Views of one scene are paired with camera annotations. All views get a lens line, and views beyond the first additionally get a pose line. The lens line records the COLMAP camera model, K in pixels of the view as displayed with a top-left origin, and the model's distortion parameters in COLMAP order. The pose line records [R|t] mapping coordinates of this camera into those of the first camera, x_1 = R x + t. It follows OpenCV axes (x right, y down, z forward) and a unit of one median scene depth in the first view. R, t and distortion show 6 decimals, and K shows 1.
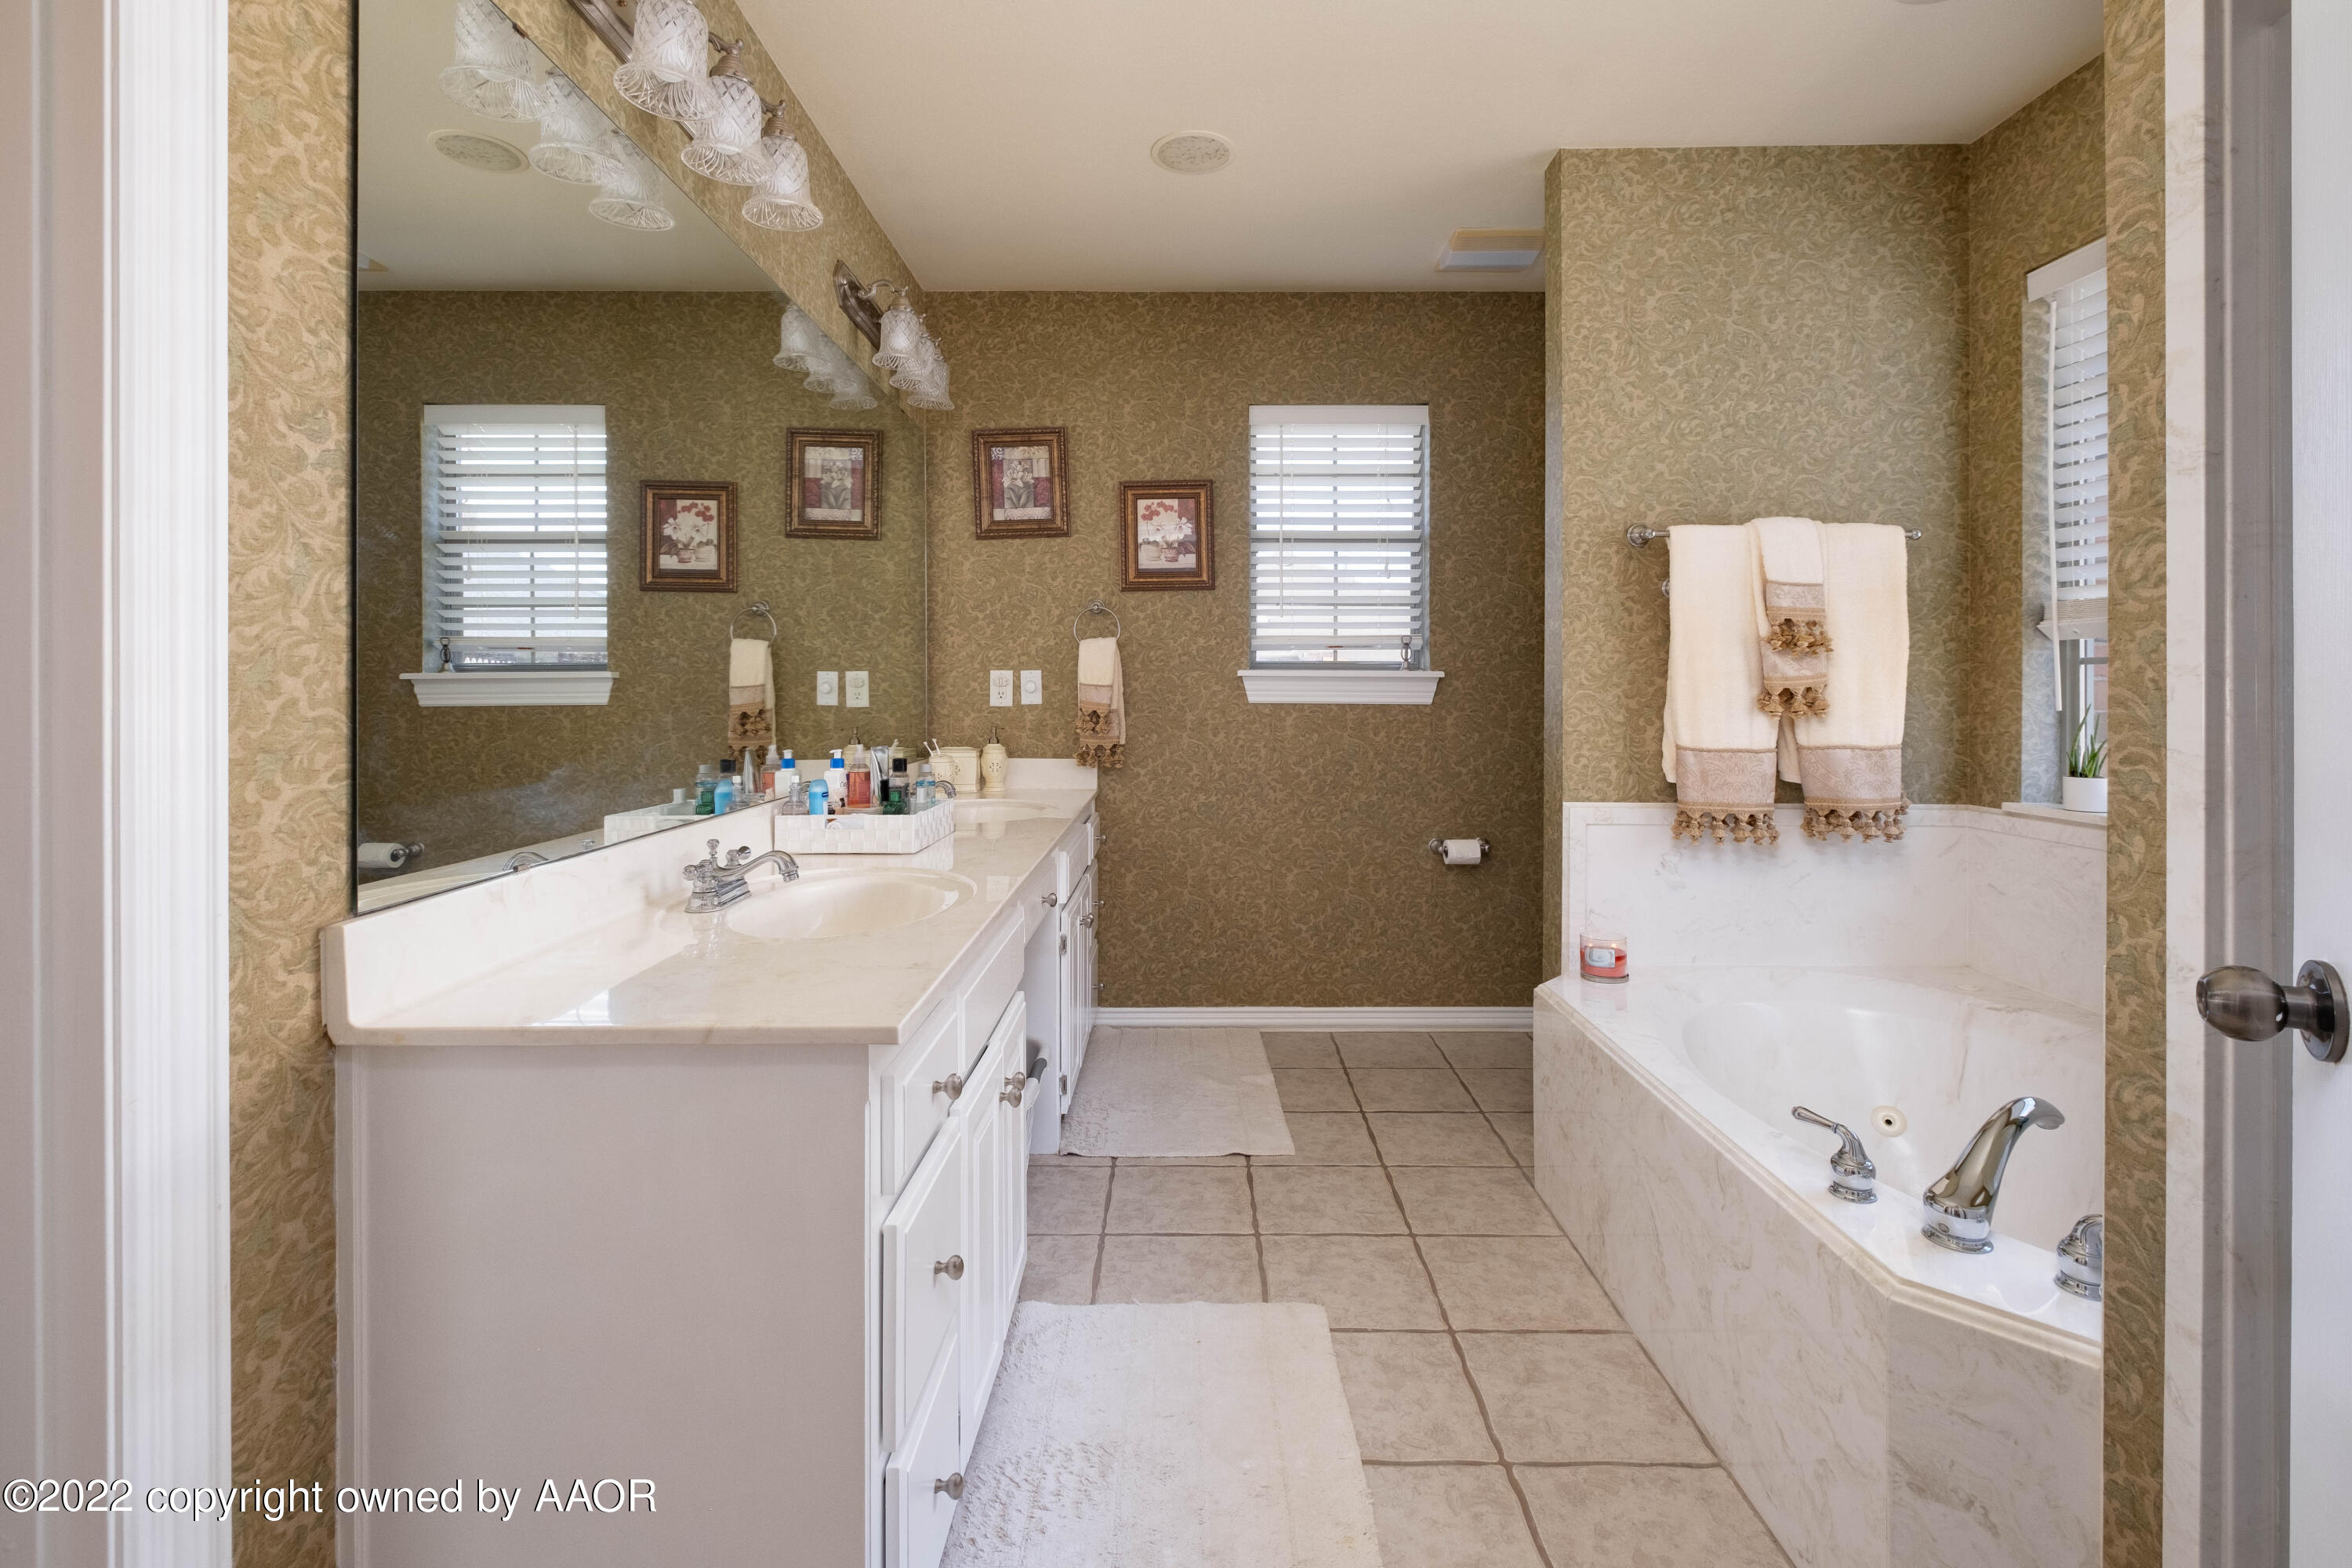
lens RADIAL K [[1039.8, 0, 1133.7], [0, 1039.8, 681.7], [0, 0, 1]] dist [0.008525, -0.002522]
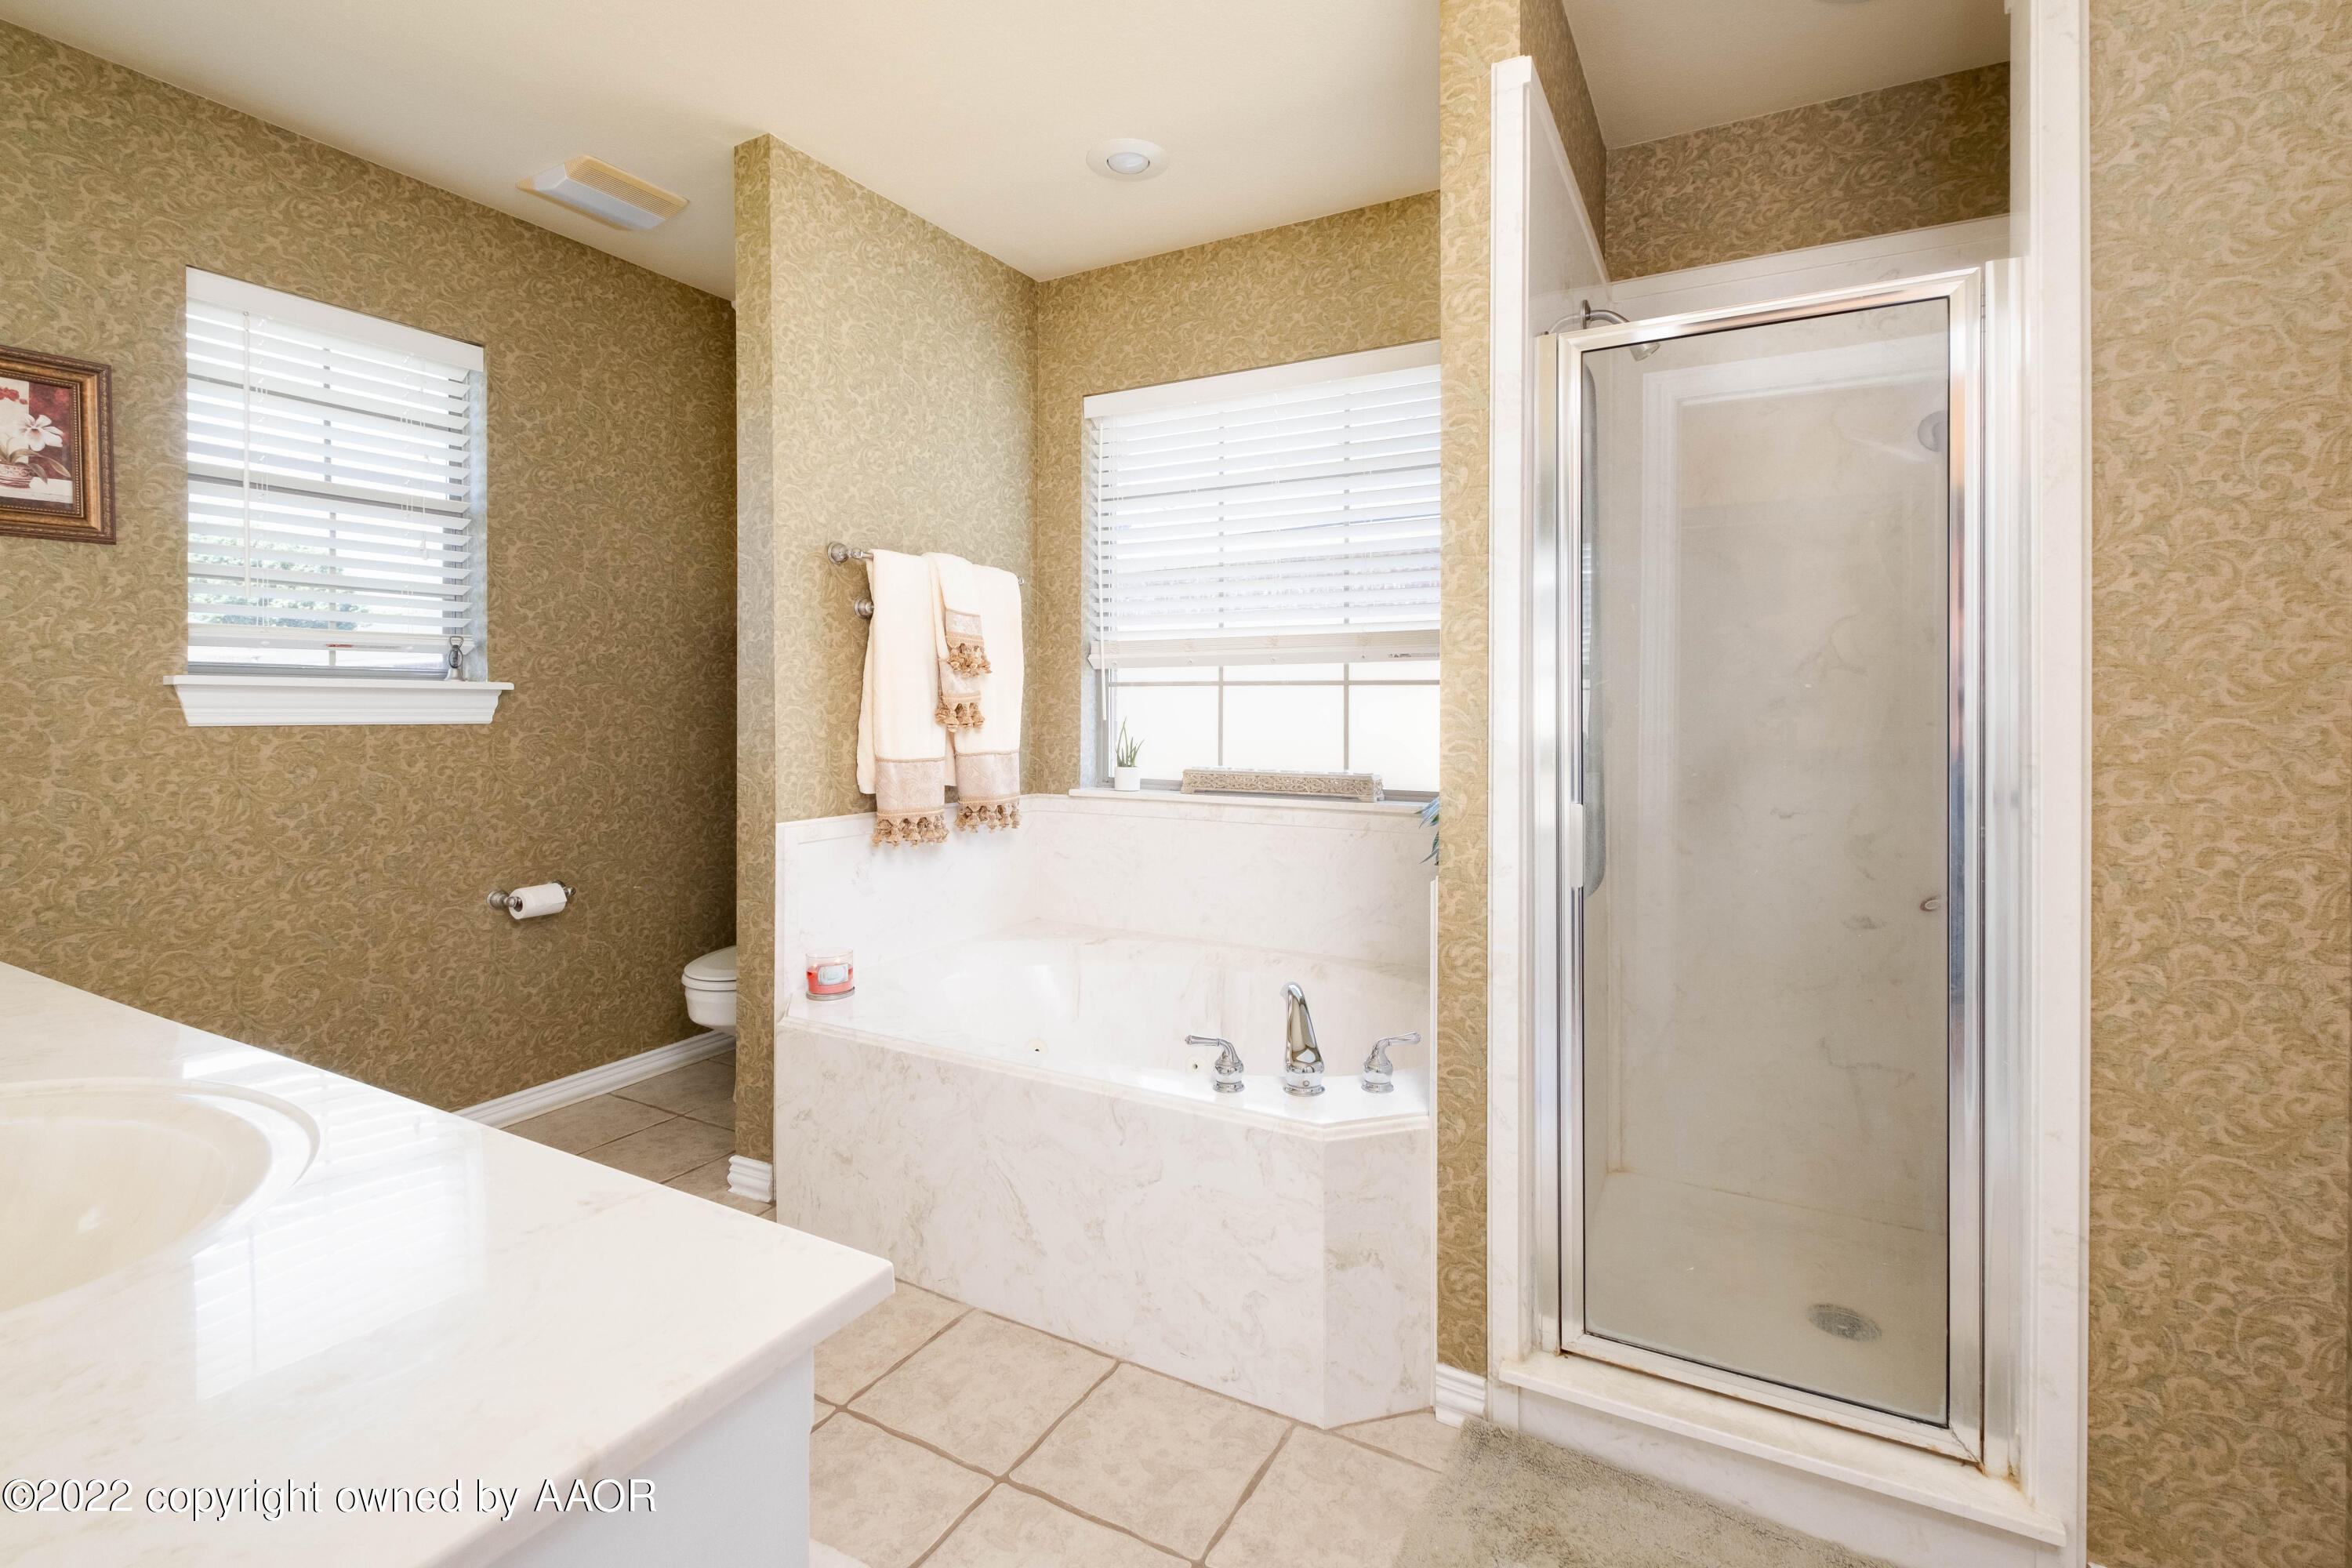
lens RADIAL K [[1039.8, 0, 1226.7], [0, 1039.8, 703.6], [0, 0, 1]] dist [0.008525, -0.002522]
pose [[0.482123, -0.000061, 0.876104, -0.167326], [-0.006257, 0.999974, 0.003513, 0.000108], [-0.876081, -0.007175, 0.482110, 0.133735]]
